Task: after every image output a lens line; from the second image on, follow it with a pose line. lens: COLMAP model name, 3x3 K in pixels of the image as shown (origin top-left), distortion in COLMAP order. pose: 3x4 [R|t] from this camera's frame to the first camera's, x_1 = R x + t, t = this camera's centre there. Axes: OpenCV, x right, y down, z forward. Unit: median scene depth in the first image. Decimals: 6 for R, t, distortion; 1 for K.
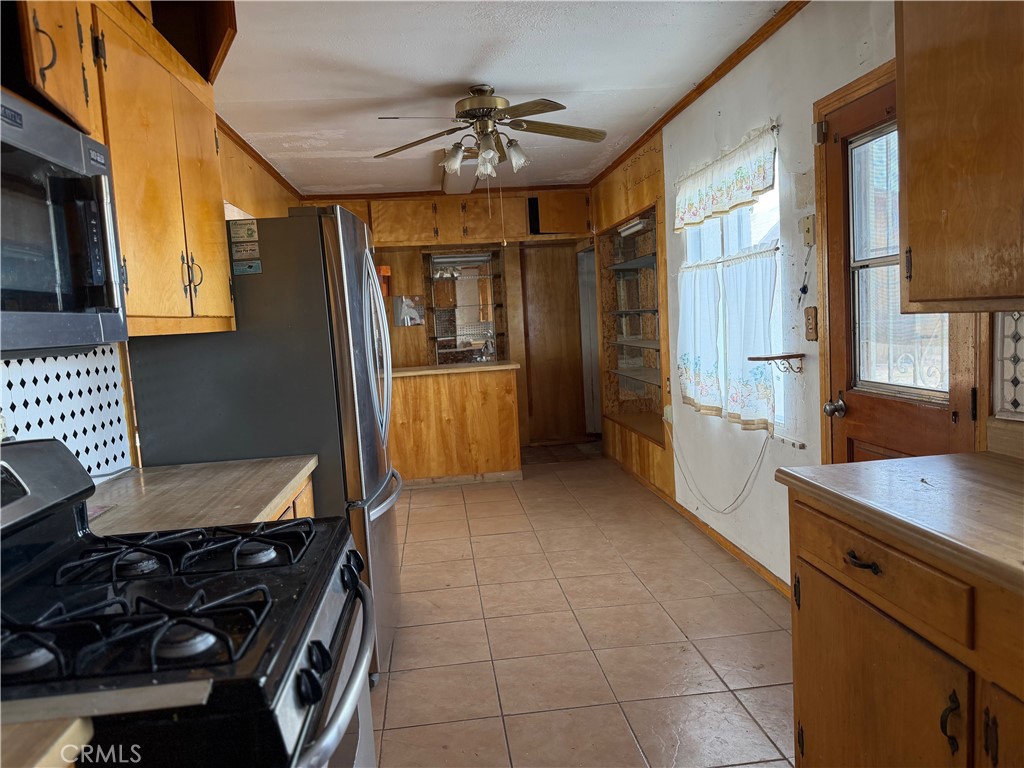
lens RADIAL K [[711.8, 0, 512.0], [0, 711.8, 384.0], [0, 0, 1]] dist [0.060751, -0.003653]
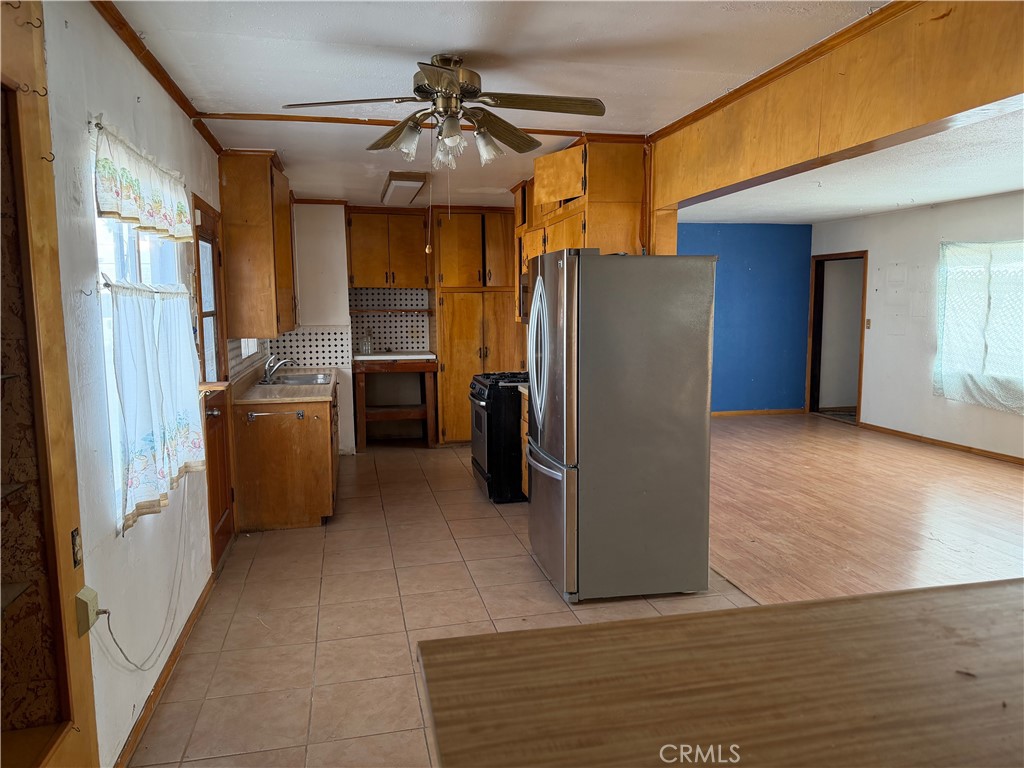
lens RADIAL K [[711.8, 0, 512.0], [0, 711.8, 384.0], [0, 0, 1]] dist [0.060751, -0.003653]
pose [[-0.990924, 0.079522, -0.108380, 0.001990], [0.056620, 0.978153, 0.200026, -0.118890], [0.121918, 0.192074, -0.973778, 1.053195]]
